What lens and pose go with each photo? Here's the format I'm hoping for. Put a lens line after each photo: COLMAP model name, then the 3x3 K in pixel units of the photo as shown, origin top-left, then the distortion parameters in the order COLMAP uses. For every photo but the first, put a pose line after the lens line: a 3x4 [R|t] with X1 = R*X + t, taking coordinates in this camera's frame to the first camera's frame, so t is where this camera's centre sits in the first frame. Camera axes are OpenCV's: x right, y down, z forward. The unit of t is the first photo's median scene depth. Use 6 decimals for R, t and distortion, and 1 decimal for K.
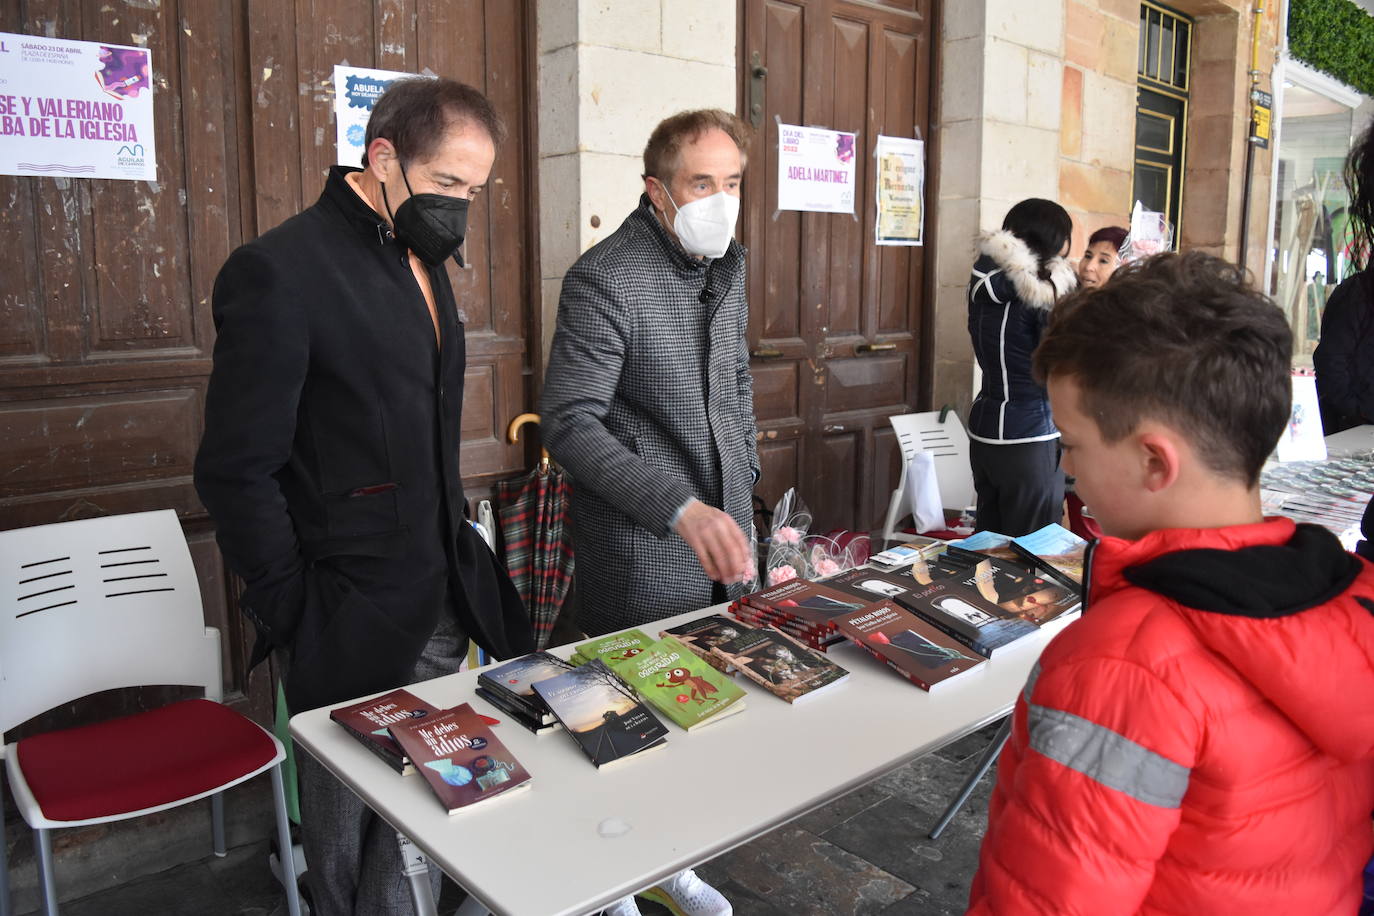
lens RADIAL K [[1058.6, 0, 687.0], [0, 1058.6, 458.0], [0, 0, 1]] dist [-0.091409, 0.022336]
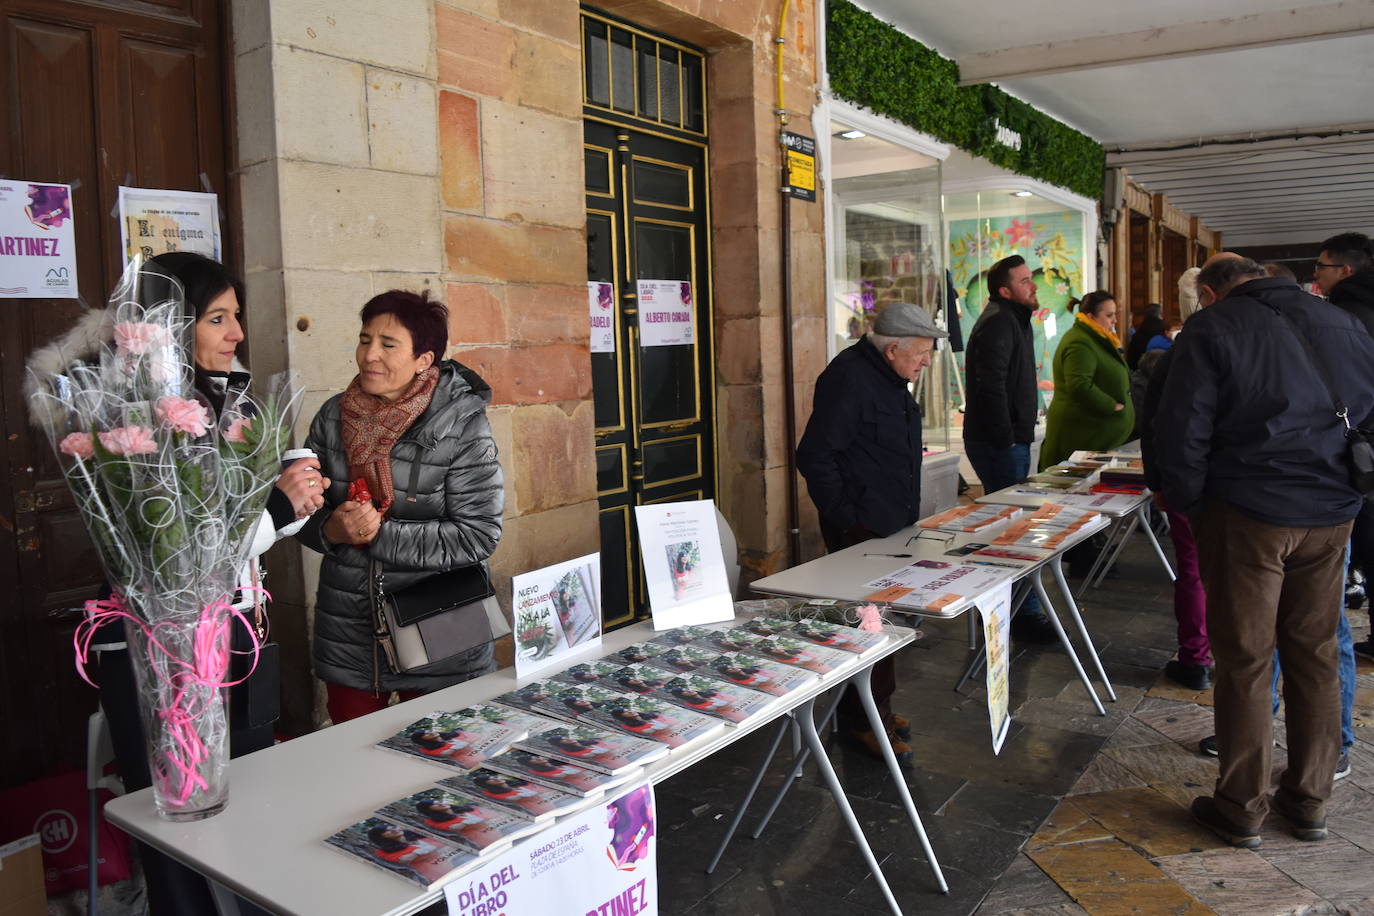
lens RADIAL K [[1058.6, 0, 687.0], [0, 1058.6, 458.0], [0, 0, 1]] dist [-0.091409, 0.022336]
pose [[0.977152, -0.057164, 0.204712, 0.291944], [0.073359, 0.994673, -0.072410, -0.036508], [-0.199482, 0.085773, 0.976140, 0.196693]]
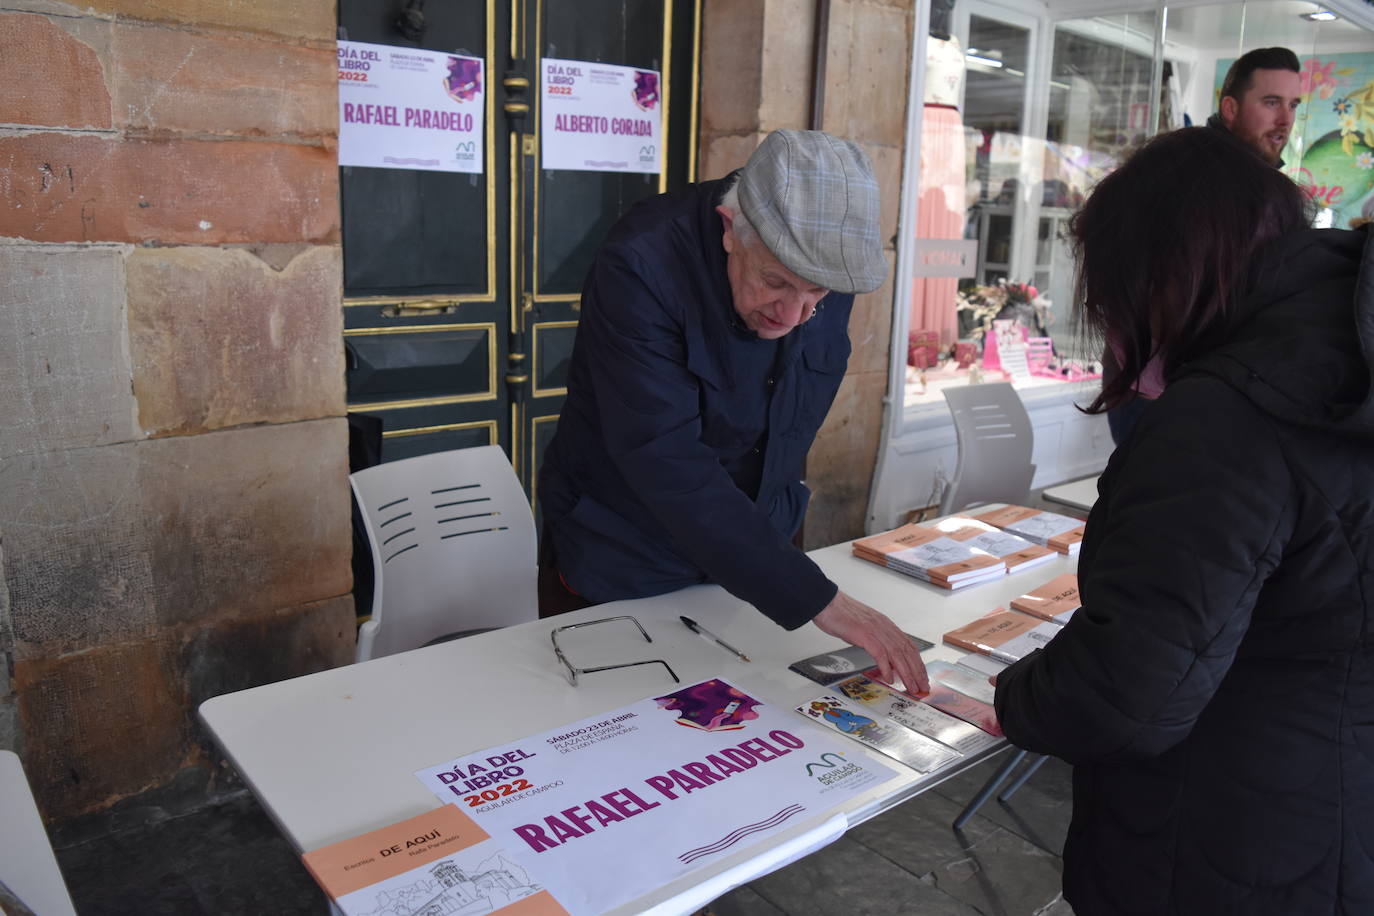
lens RADIAL K [[1058.6, 0, 687.0], [0, 1058.6, 458.0], [0, 0, 1]] dist [-0.091409, 0.022336]
pose [[0.998662, 0.037173, -0.035945, 0.525909], [-0.035374, 0.998151, 0.049436, -0.073641], [0.037716, -0.048098, 0.998130, 0.493060]]
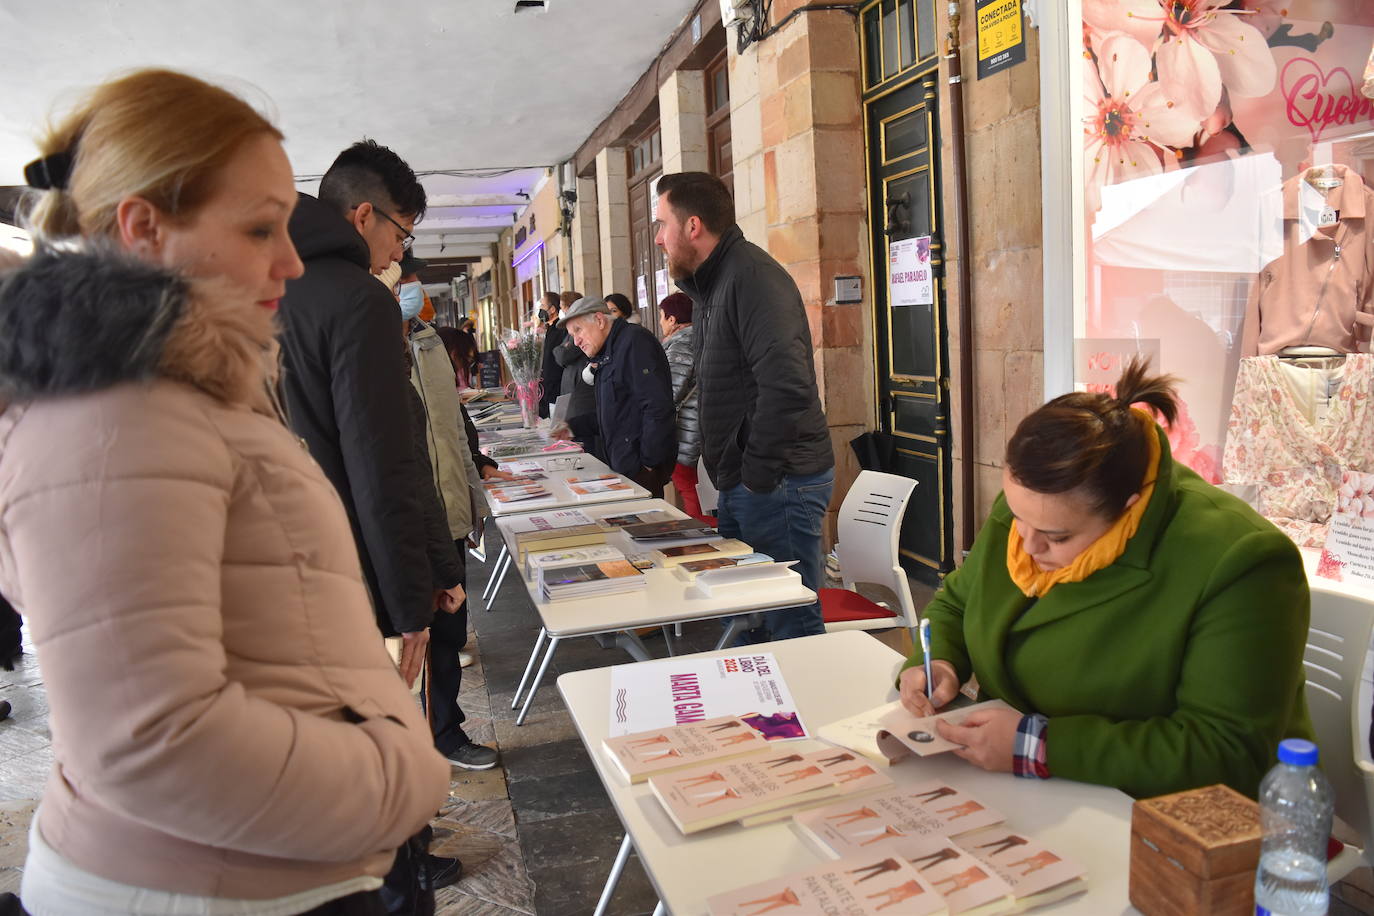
lens RADIAL K [[1058.6, 0, 687.0], [0, 1058.6, 458.0], [0, 0, 1]] dist [-0.091409, 0.022336]
pose [[-0.476477, 0.126231, -0.870078, 1.224513], [-0.103640, 0.974675, 0.198161, -0.204542], [0.873057, 0.184594, -0.451328, 1.211092]]
